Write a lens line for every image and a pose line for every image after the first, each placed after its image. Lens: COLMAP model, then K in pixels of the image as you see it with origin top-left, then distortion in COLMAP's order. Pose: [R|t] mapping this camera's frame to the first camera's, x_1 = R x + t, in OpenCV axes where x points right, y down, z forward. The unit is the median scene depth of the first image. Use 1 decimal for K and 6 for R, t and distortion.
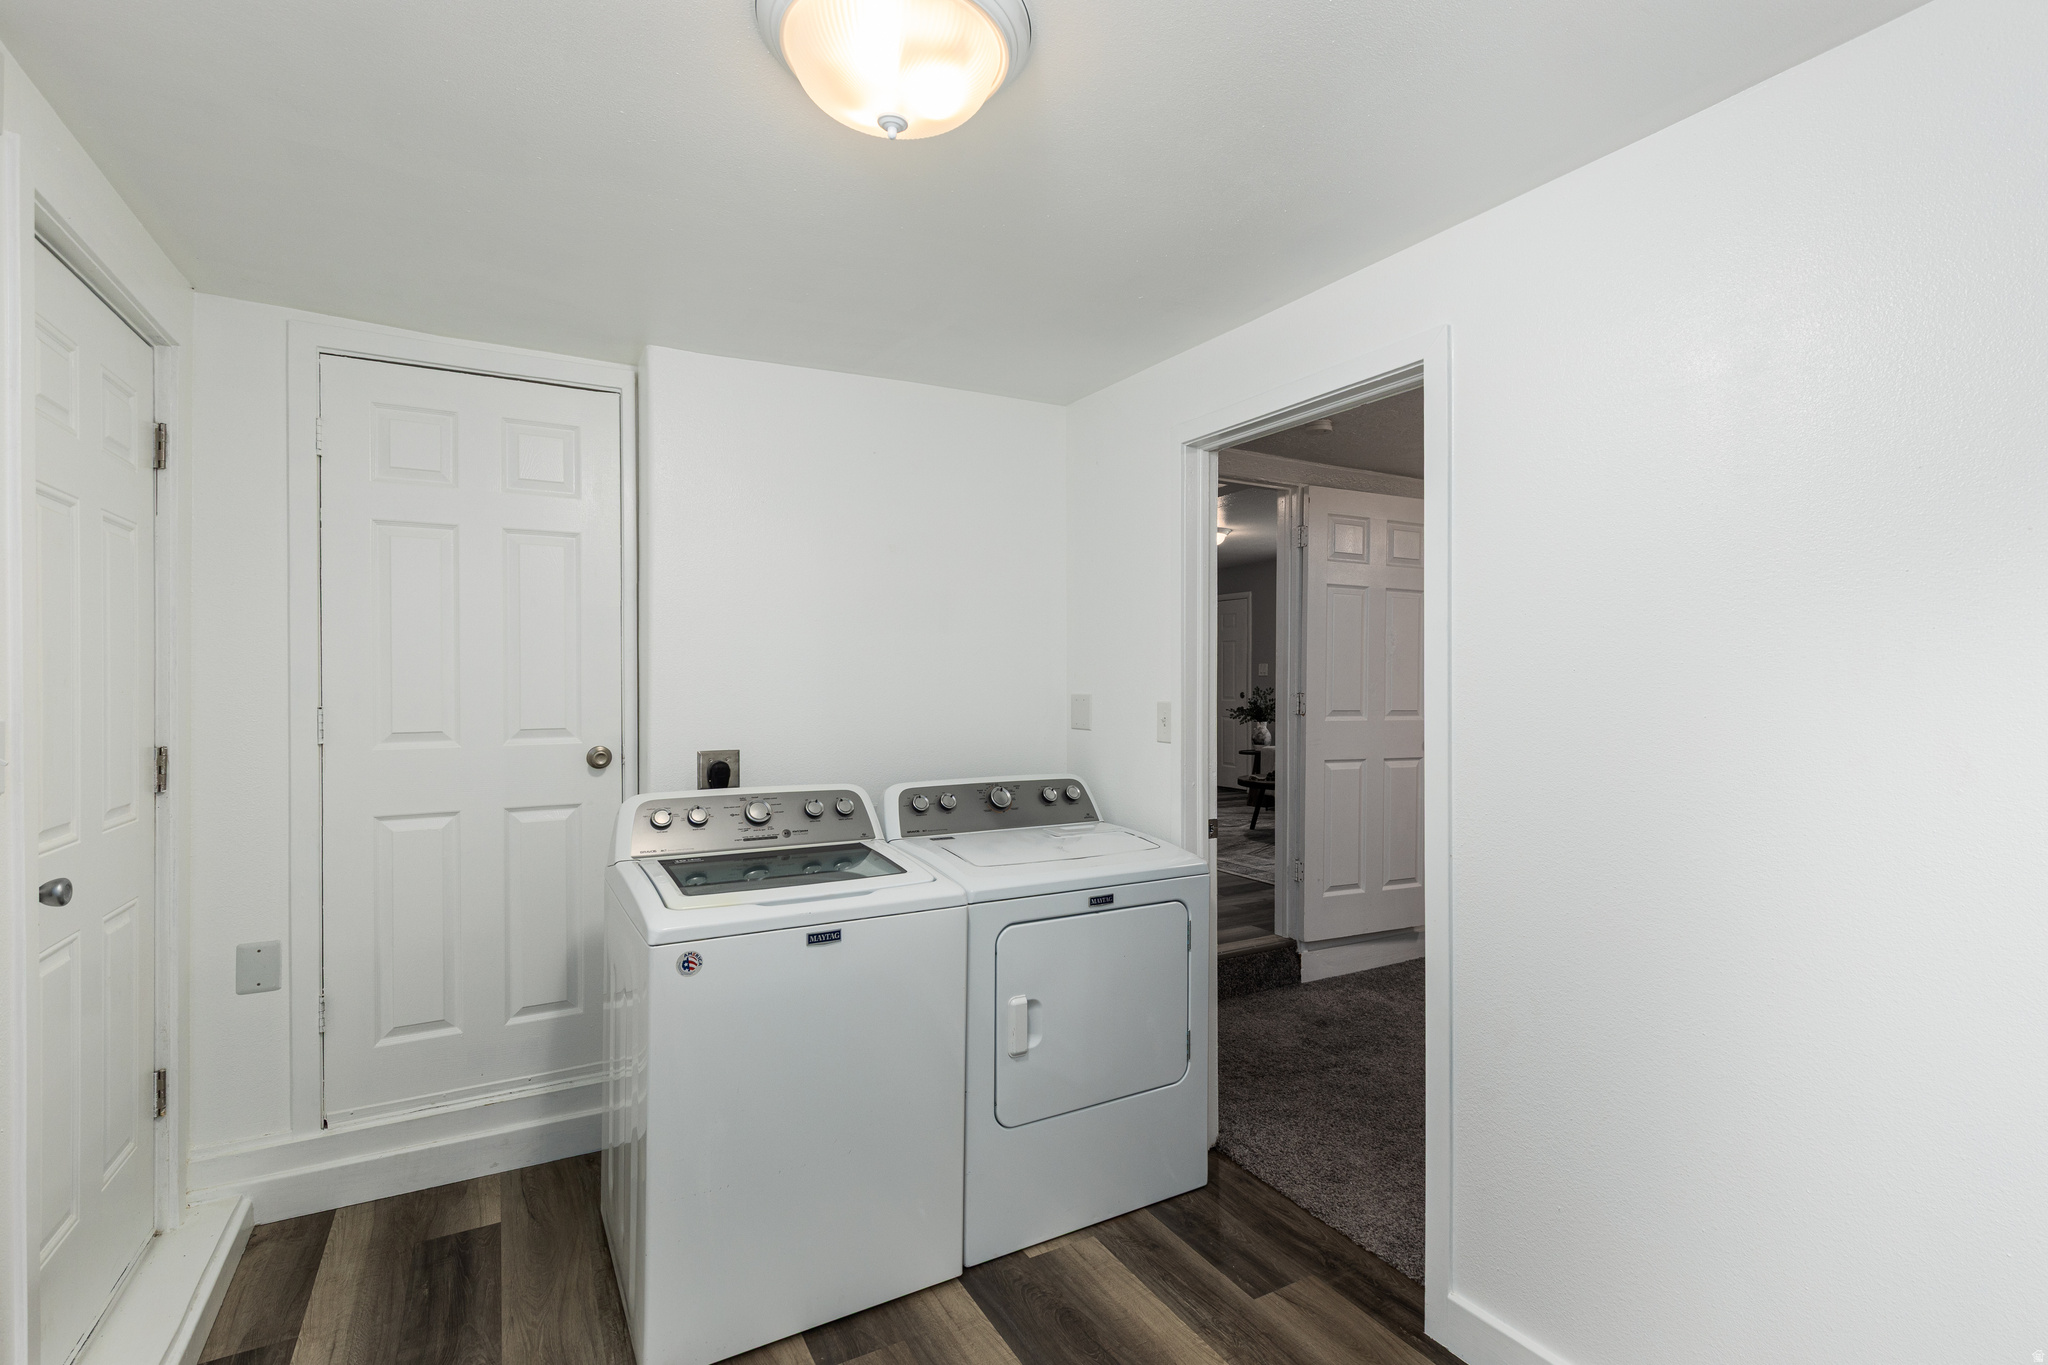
lens RADIAL K [[935.3, 0, 1025.4], [0, 935.3, 681.9], [0, 0, 1]] dist [0.011110, 0.000065]
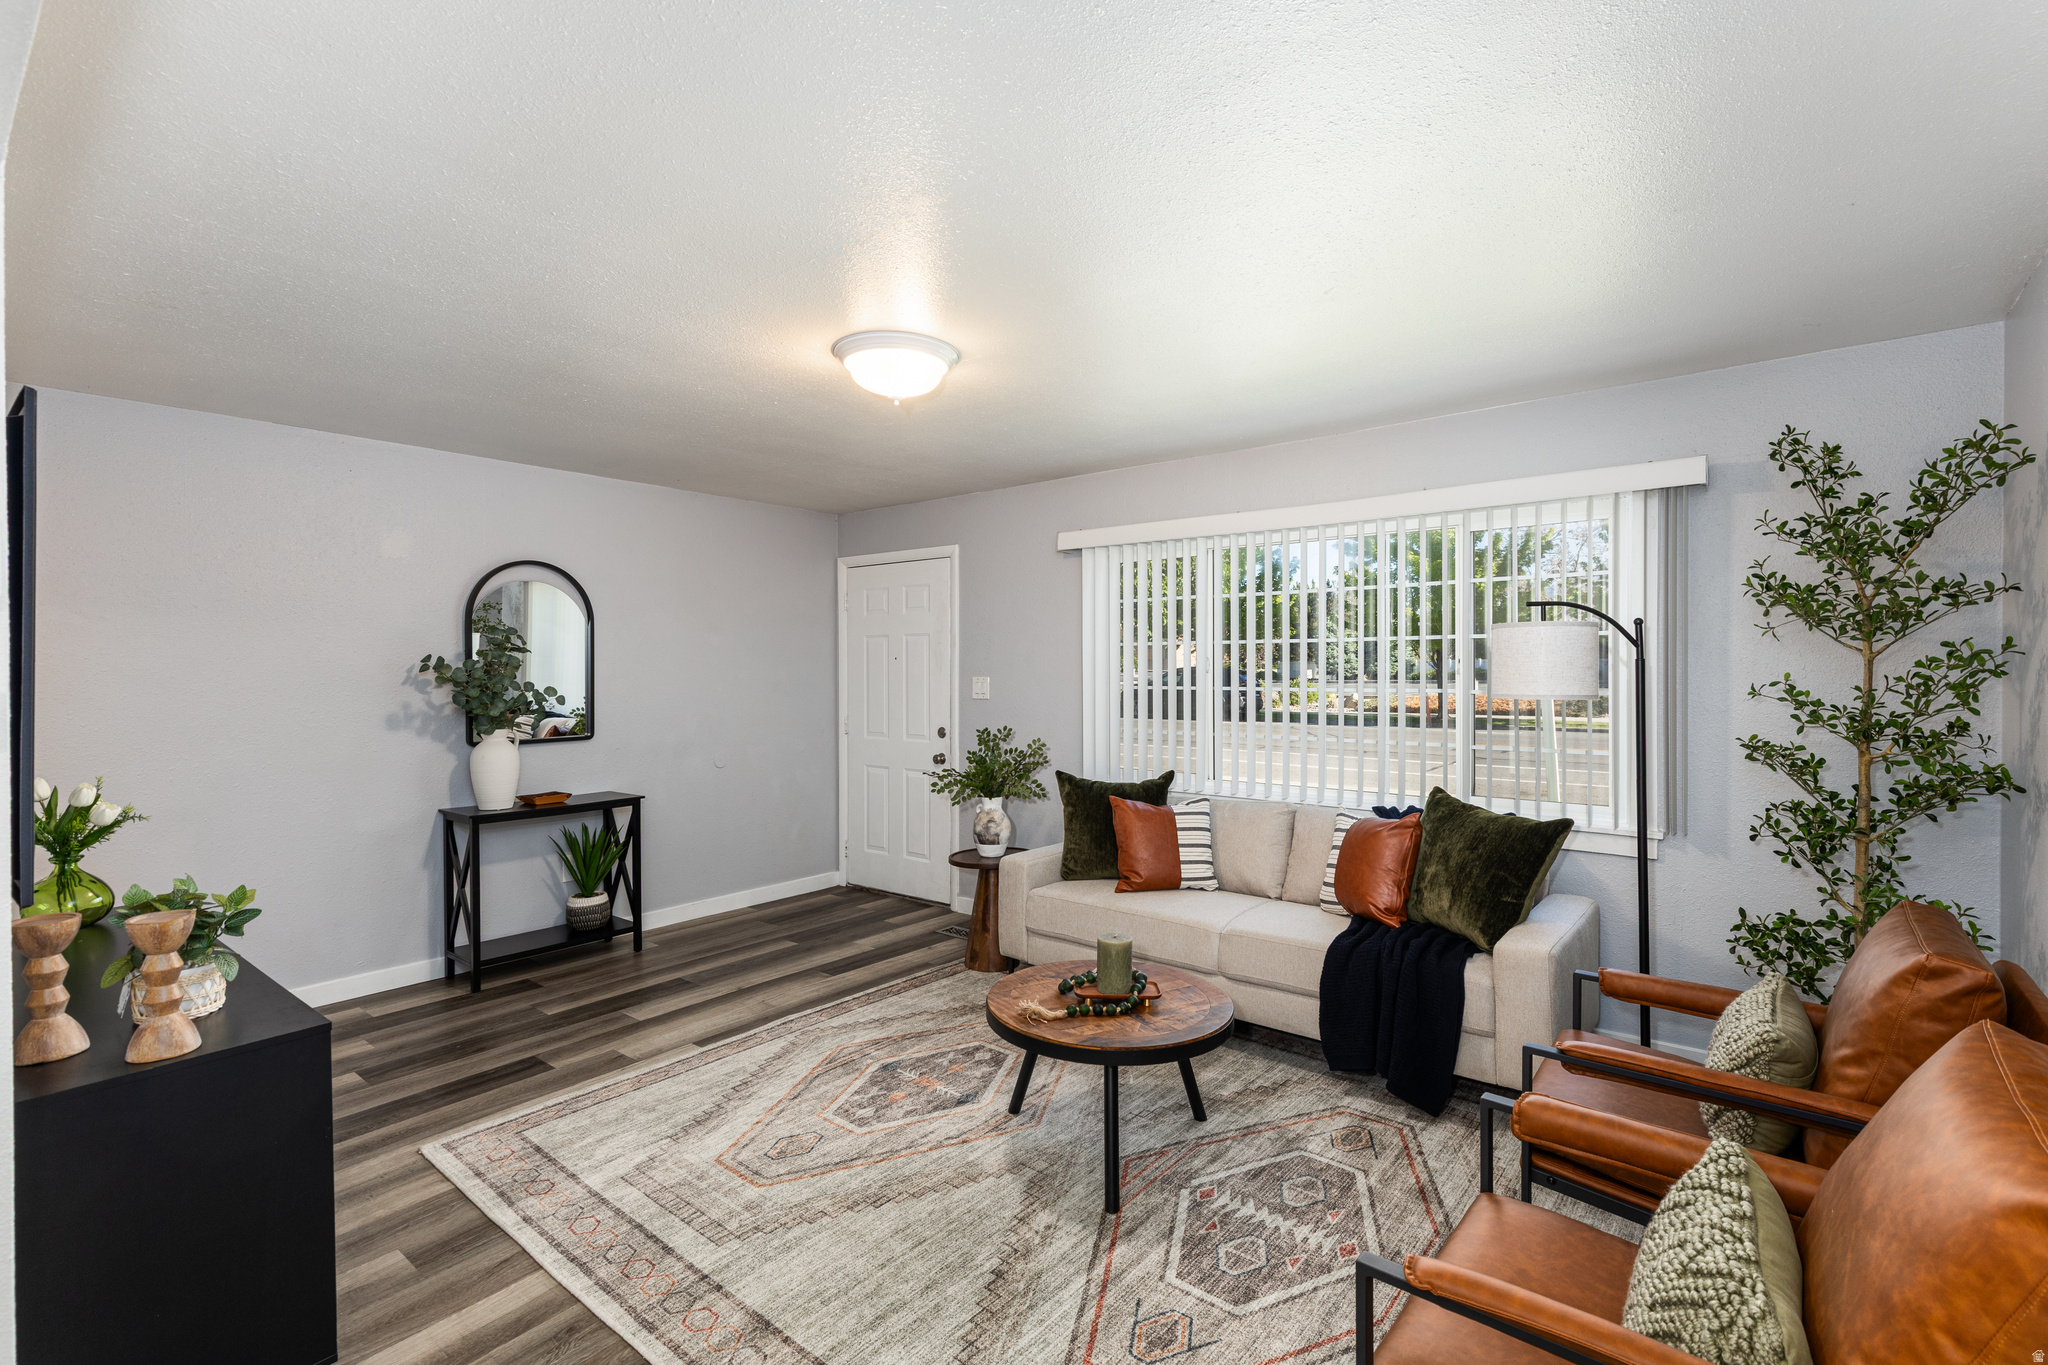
lens RADIAL K [[935.3, 0, 1032.4], [0, 935.3, 674.2], [0, 0, 1]] dist [0.011110, 0.000065]
pose [[0.928358, -0.005169, 0.371653, 0.086010], [0.002891, 0.999973, 0.006687, -0.026929], [-0.371677, -0.005134, 0.928348, 0.524376]]
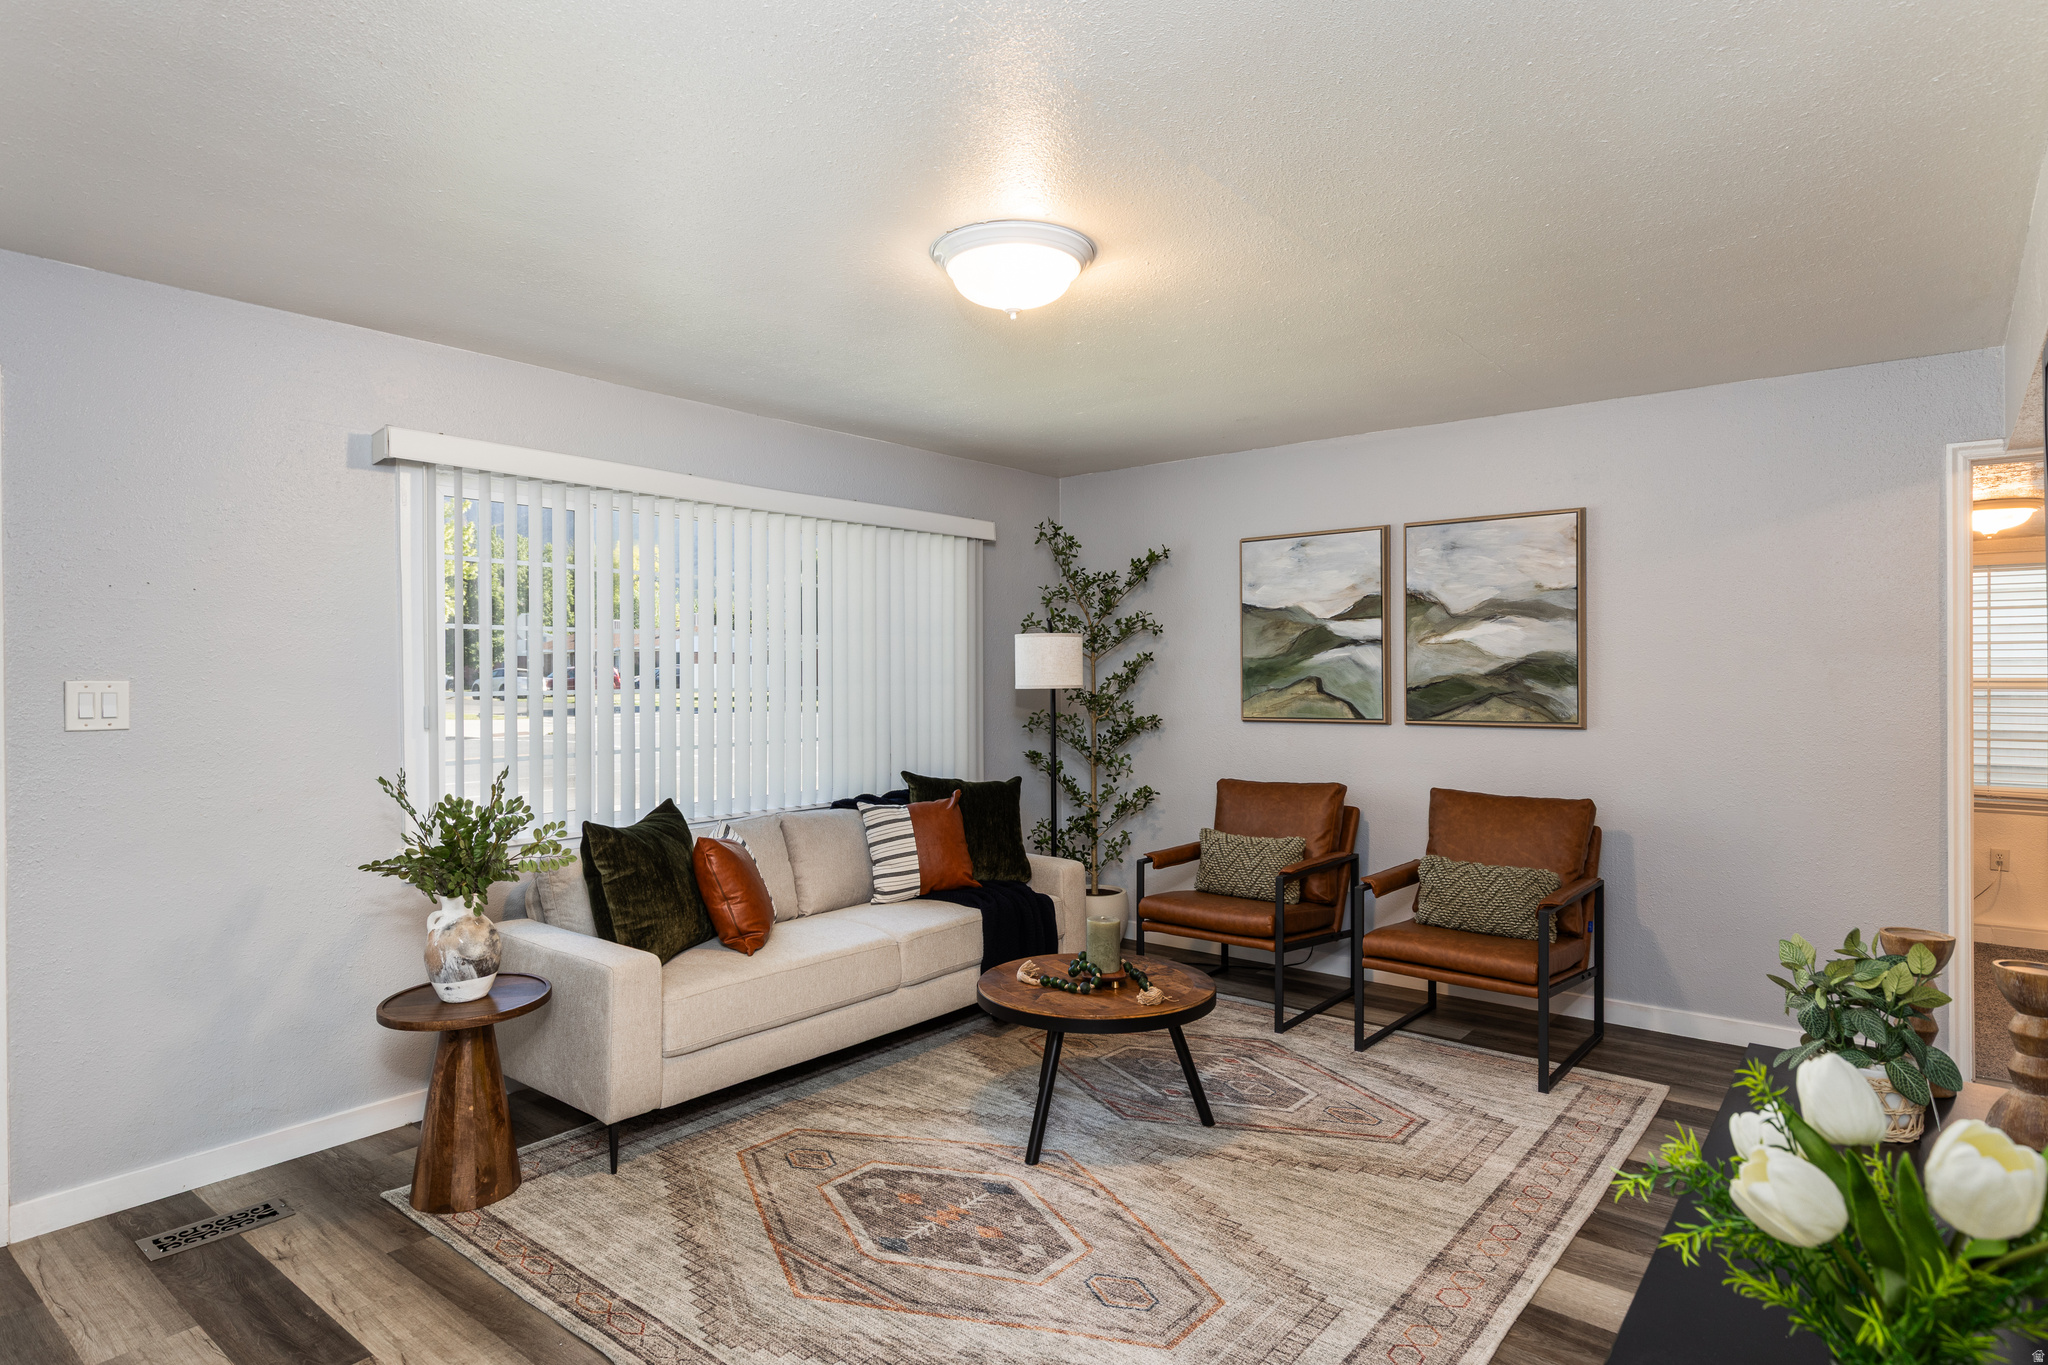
lens RADIAL K [[1112.7, 0, 1033.8], [0, 1112.7, 673.9], [0, 0, 1]] dist [0.001264, 0.000635]
pose [[-0.374975, 0.001203, 0.927034, -0.118752], [0.002296, 0.999997, -0.000368, -0.022618], [-0.927032, 0.001991, -0.374977, 0.960497]]
